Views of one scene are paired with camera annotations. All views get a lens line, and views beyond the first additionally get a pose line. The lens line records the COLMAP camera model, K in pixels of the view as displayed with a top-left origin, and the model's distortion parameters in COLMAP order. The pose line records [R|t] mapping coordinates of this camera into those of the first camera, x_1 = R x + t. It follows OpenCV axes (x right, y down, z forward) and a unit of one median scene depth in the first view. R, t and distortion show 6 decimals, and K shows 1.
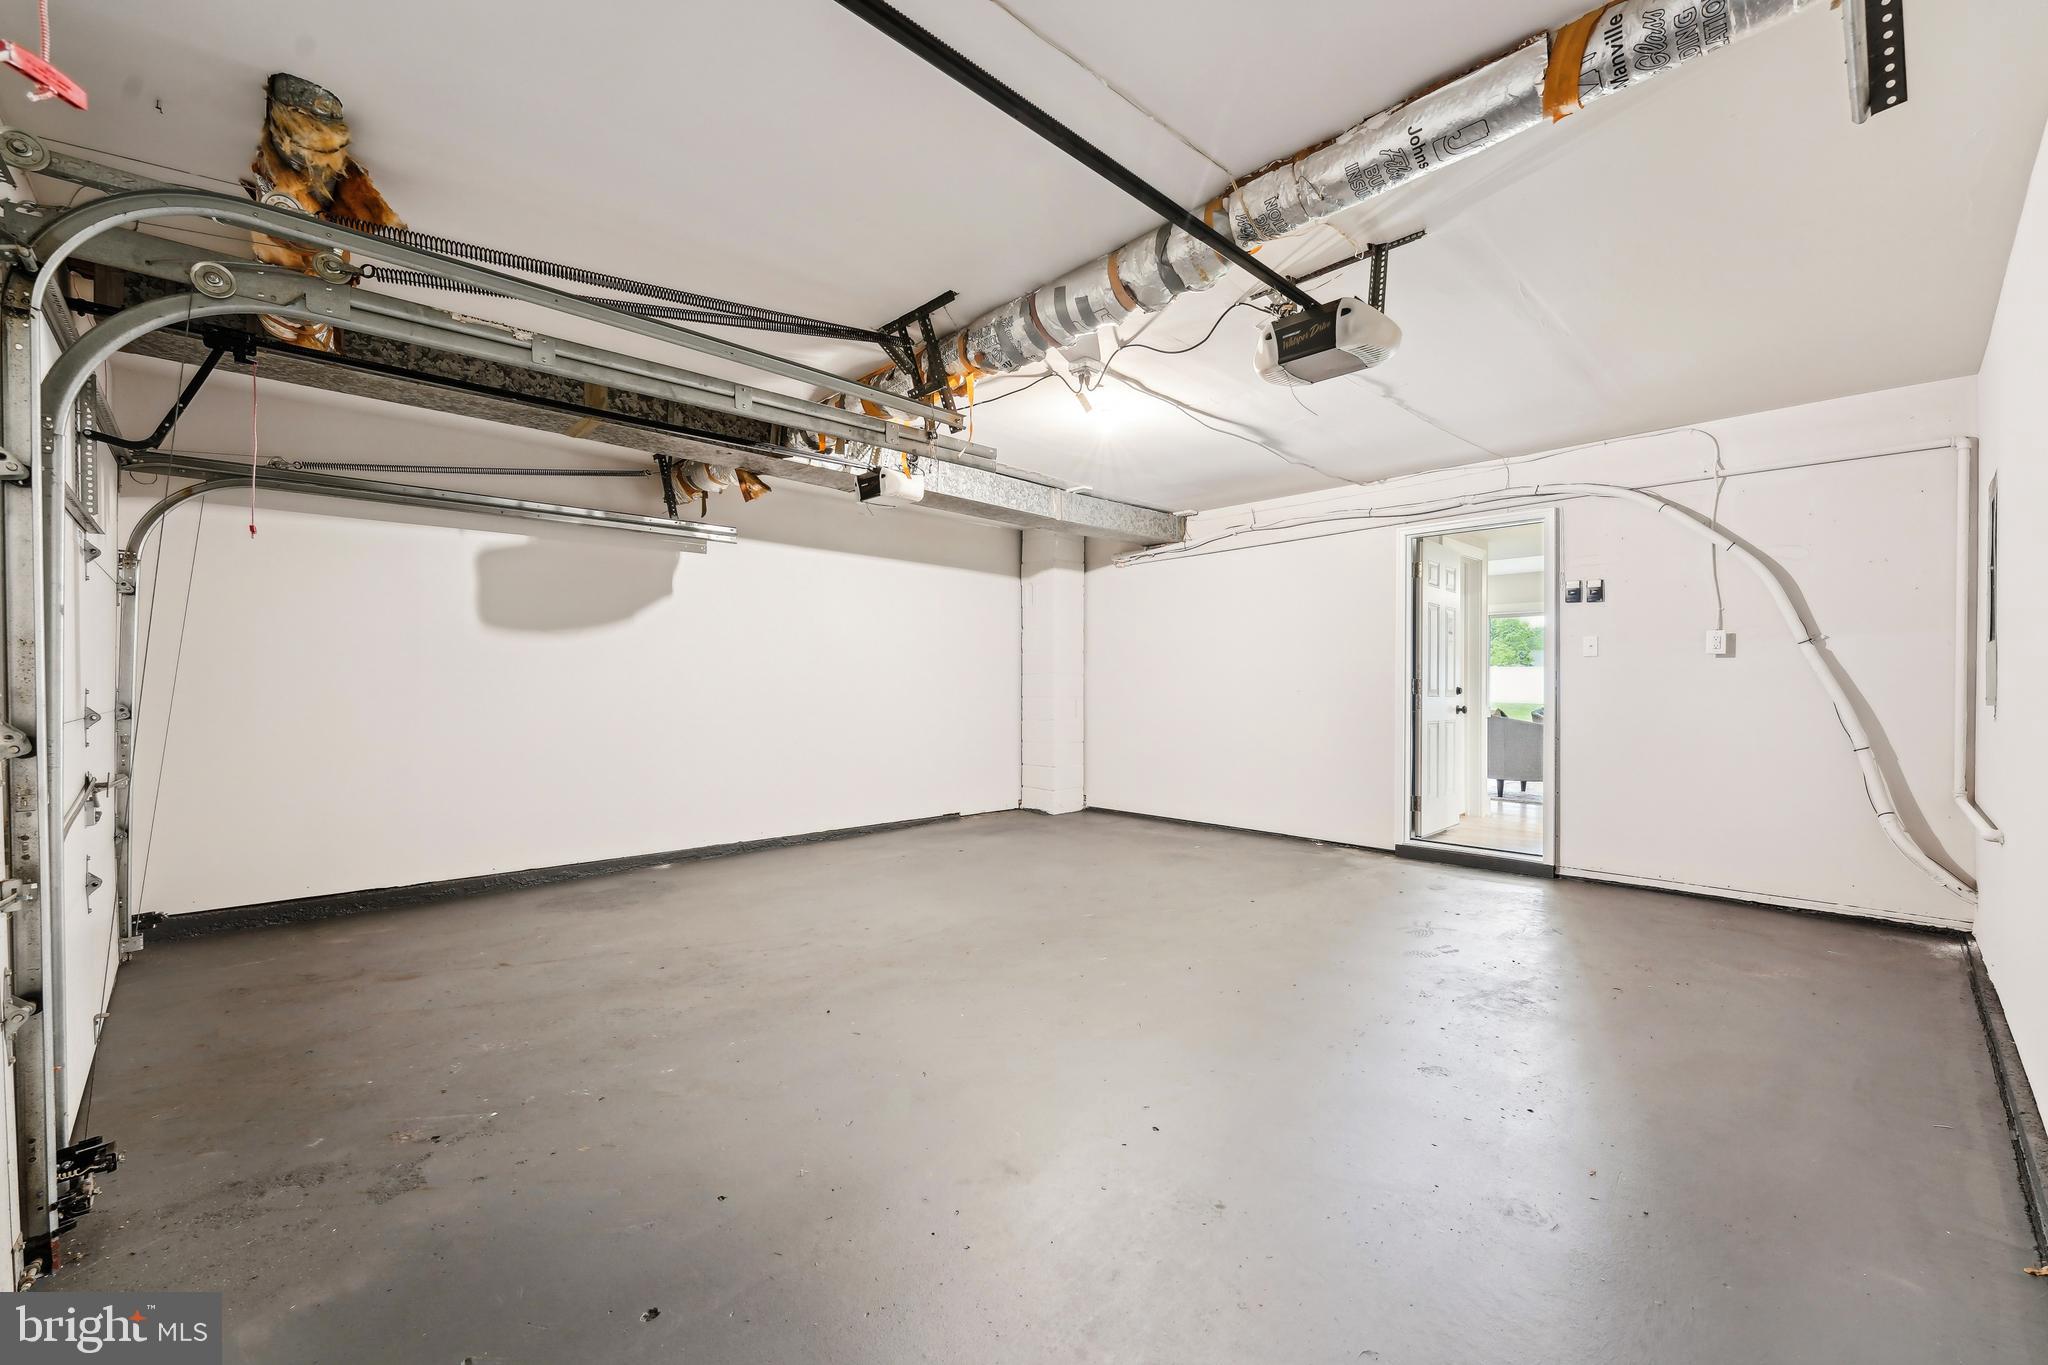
lens RADIAL K [[824.9, 0, 1024.0], [0, 824.9, 682.5], [0, 0, 1]] dist [0.002151, 0.000525]
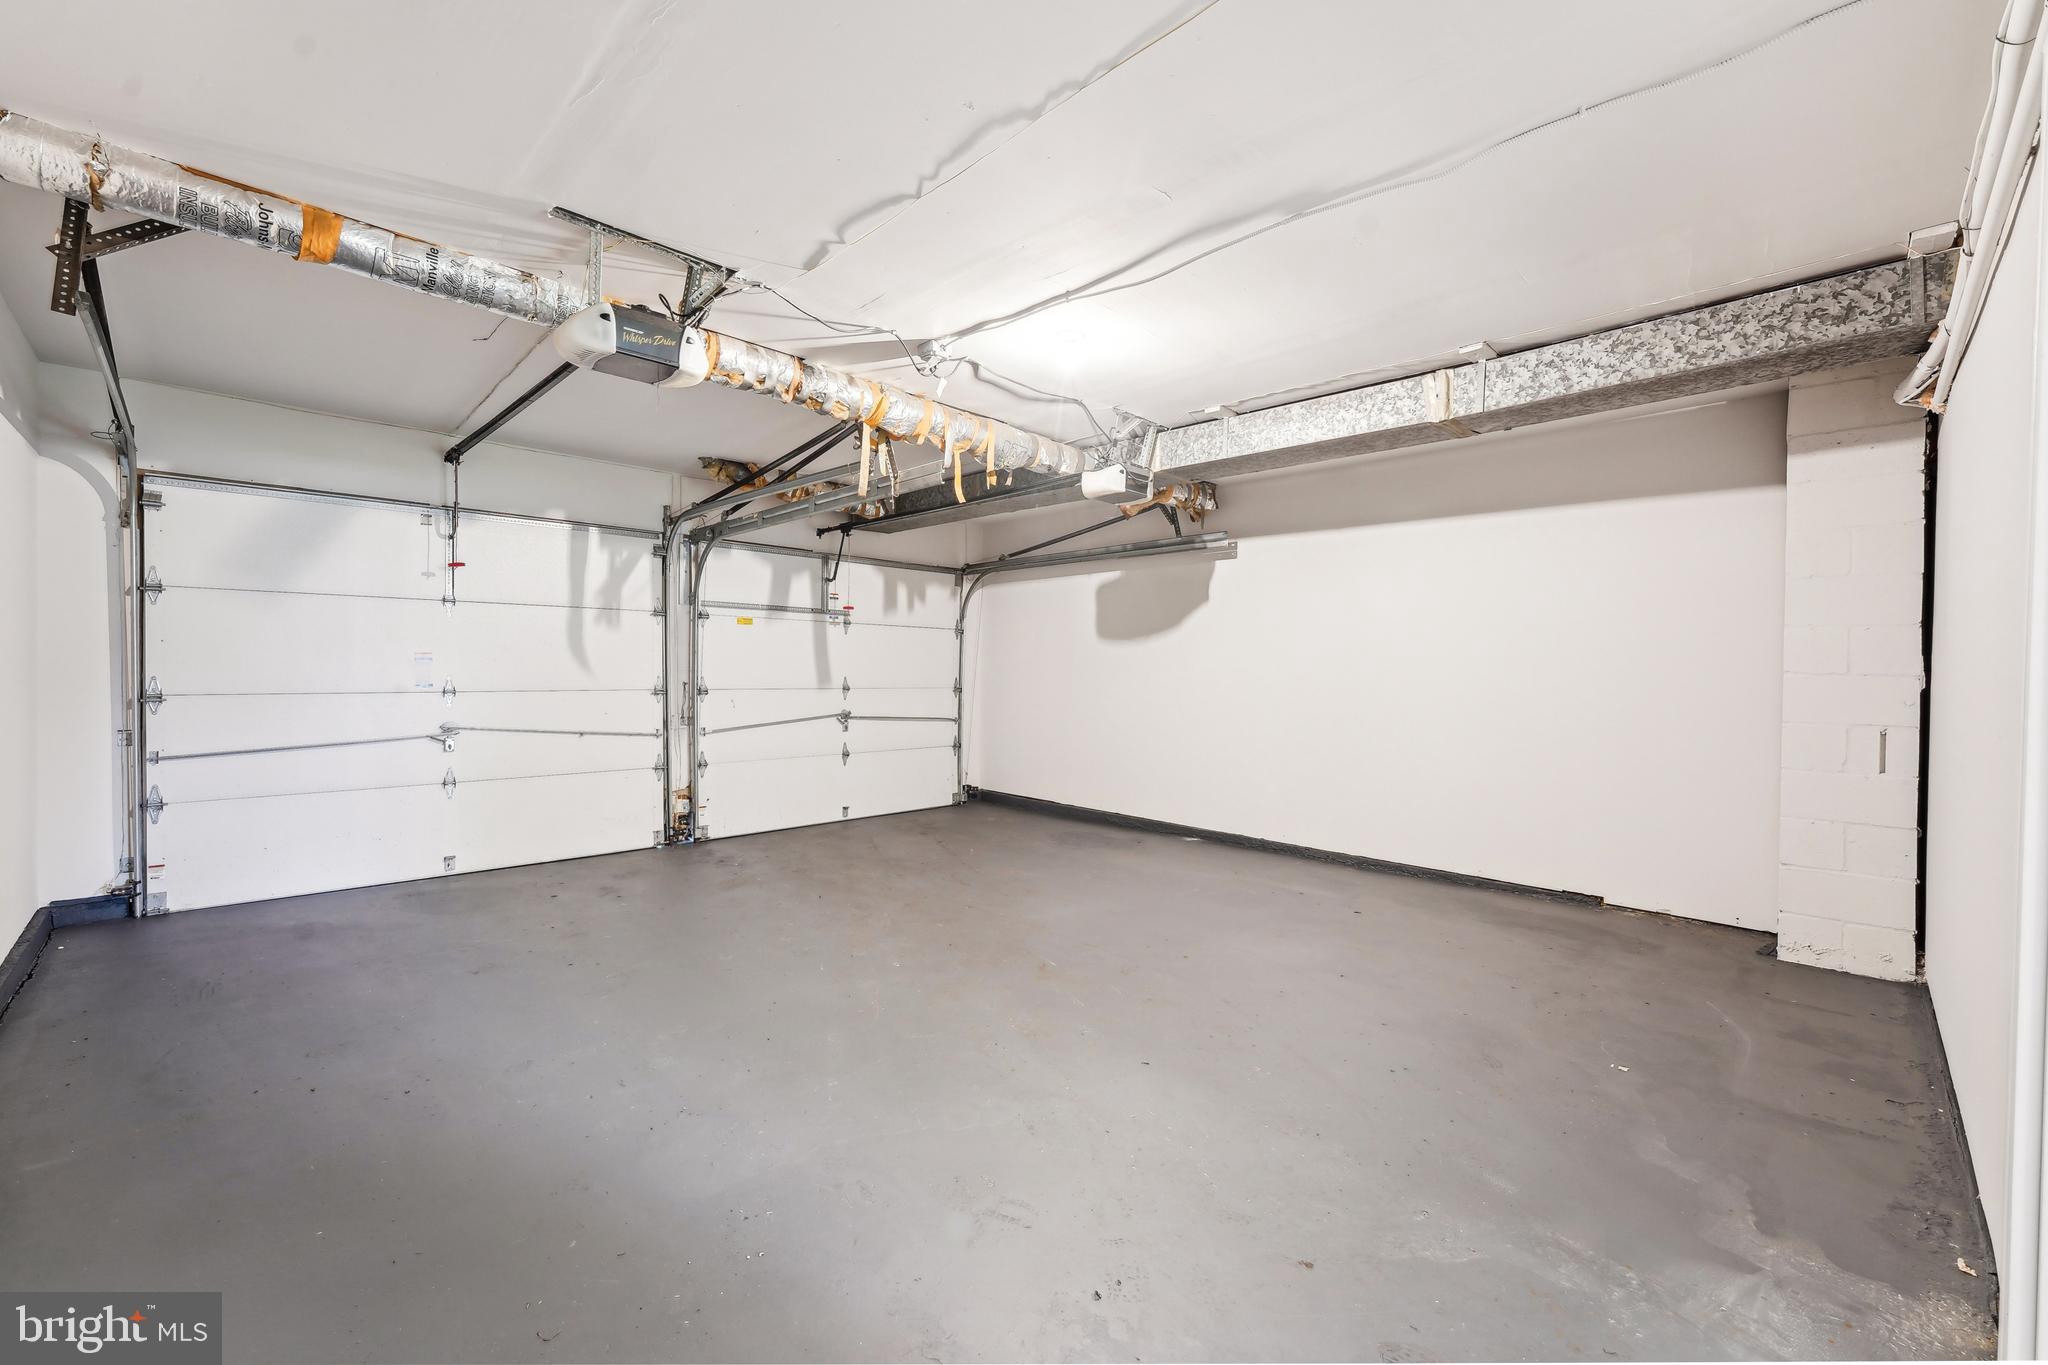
lens RADIAL K [[824.9, 0, 1024.0], [0, 824.9, 682.5], [0, 0, 1]] dist [0.002151, 0.000525]
pose [[0.031442, 0.019064, -0.999324, 0.682326], [-0.006475, 0.999801, 0.018869, -0.015759], [0.999485, 0.005877, 0.031559, 0.719277]]
